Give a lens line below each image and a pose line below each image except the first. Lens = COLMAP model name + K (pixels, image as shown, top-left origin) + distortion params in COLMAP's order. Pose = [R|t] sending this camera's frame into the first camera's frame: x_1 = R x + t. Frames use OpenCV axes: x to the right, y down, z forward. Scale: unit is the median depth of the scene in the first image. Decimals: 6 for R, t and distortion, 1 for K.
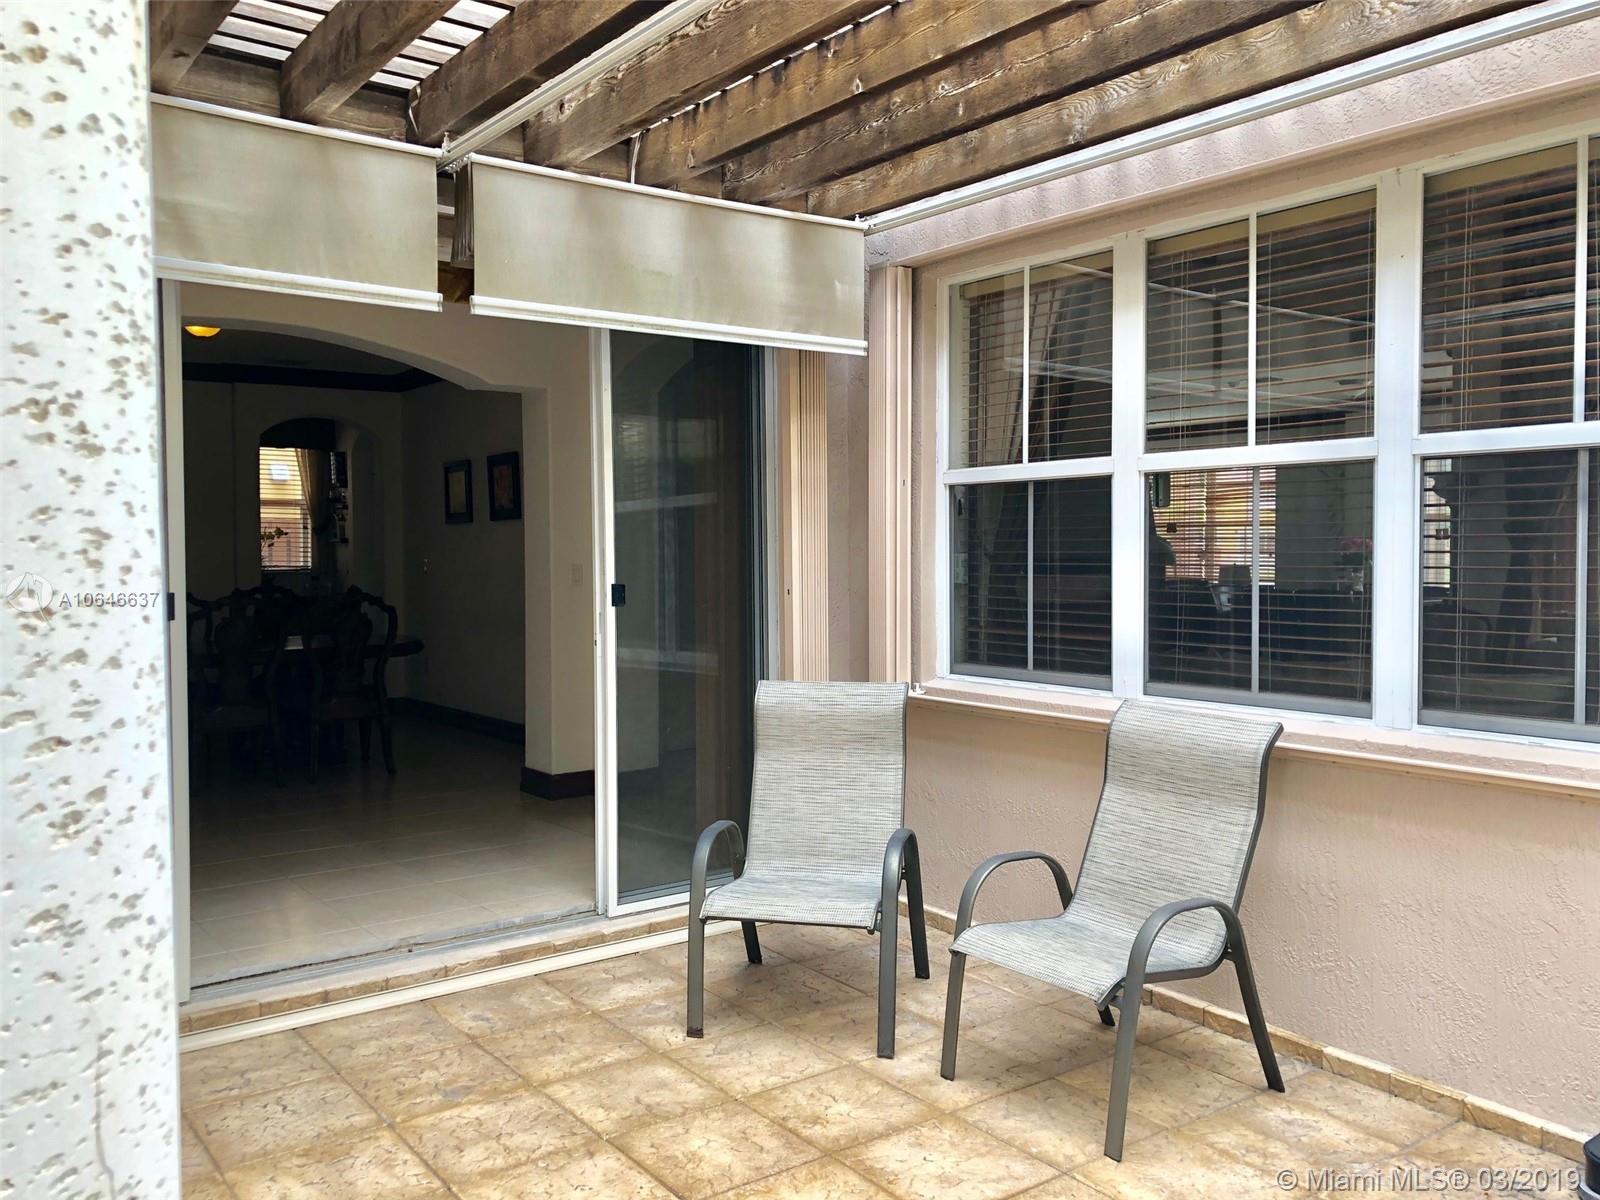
lens RADIAL K [[1320.2, 0, 796.5], [0, 1320.2, 602.8], [0, 0, 1]] dist [0.038193, -0.056276]
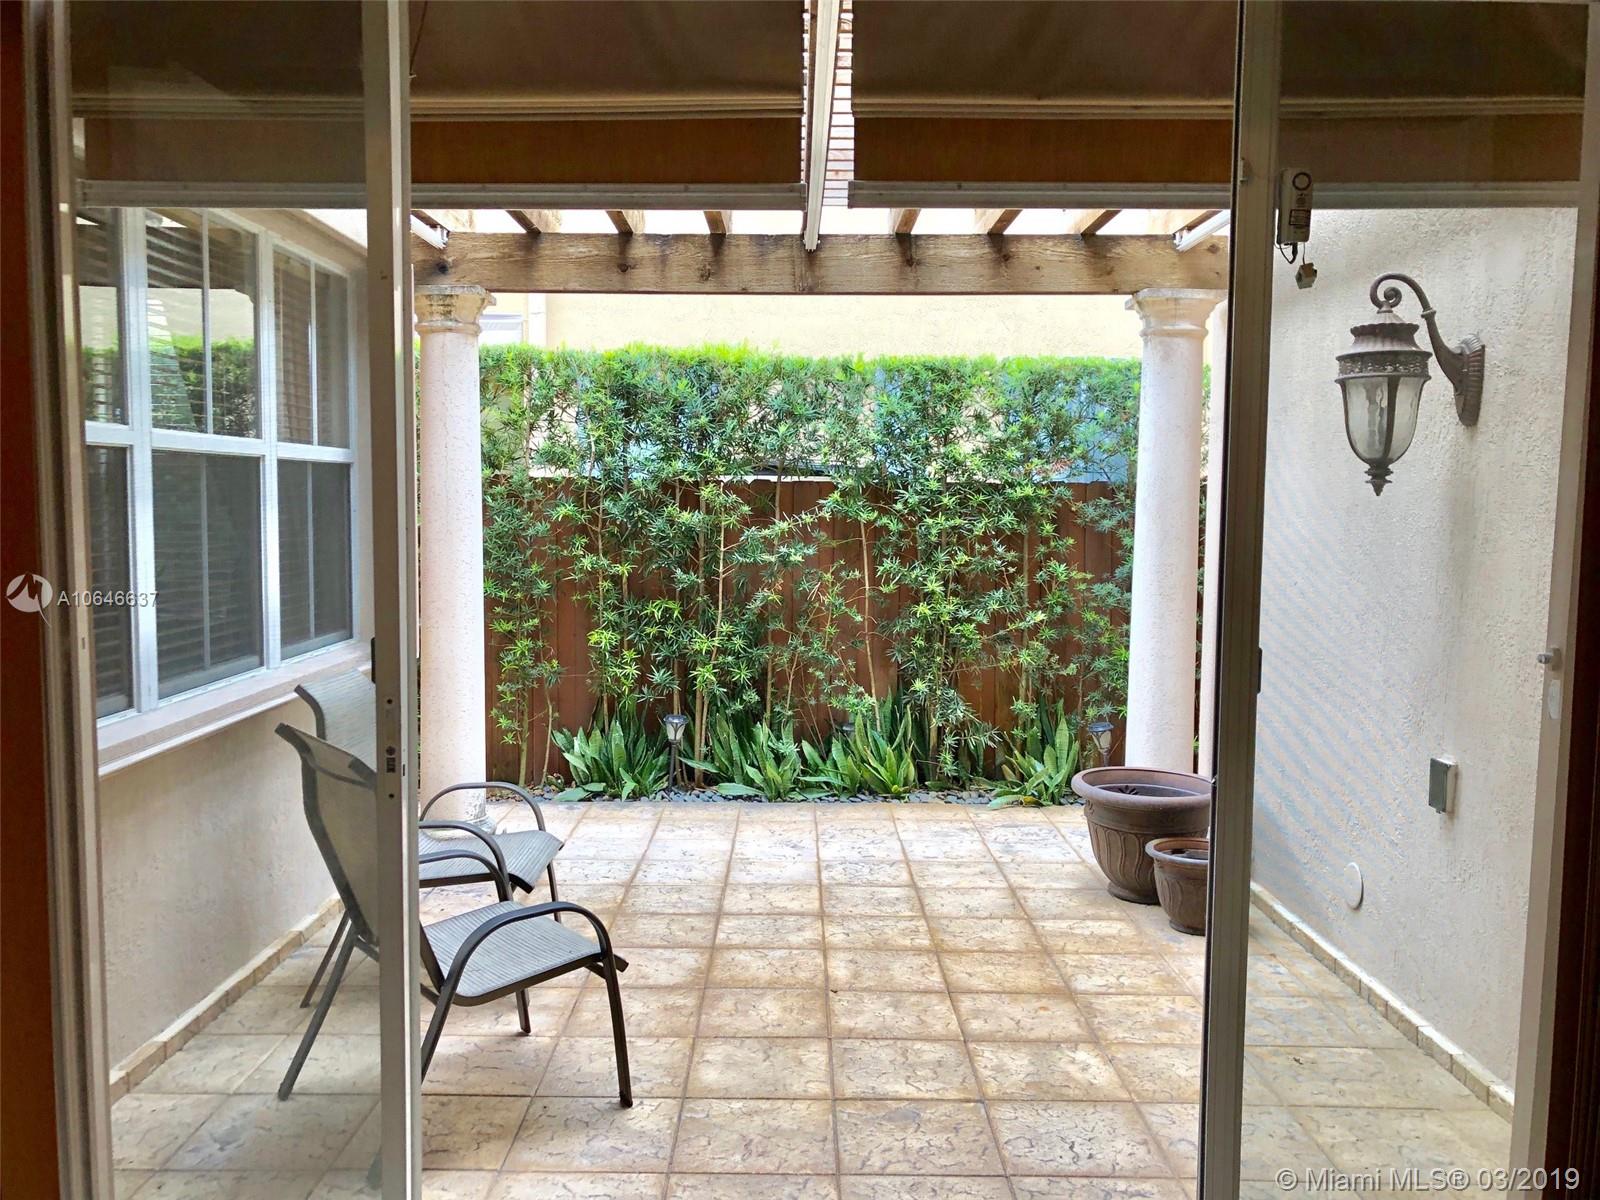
lens RADIAL K [[1320.2, 0, 795.7], [0, 1320.2, 600.0], [0, 0, 1]] dist [0.038193, -0.056276]
pose [[-0.798850, -0.055536, 0.598961, -0.781456], [0.015775, 0.993452, 0.113153, -0.117705], [-0.601323, 0.099841, -0.792743, 1.850254]]
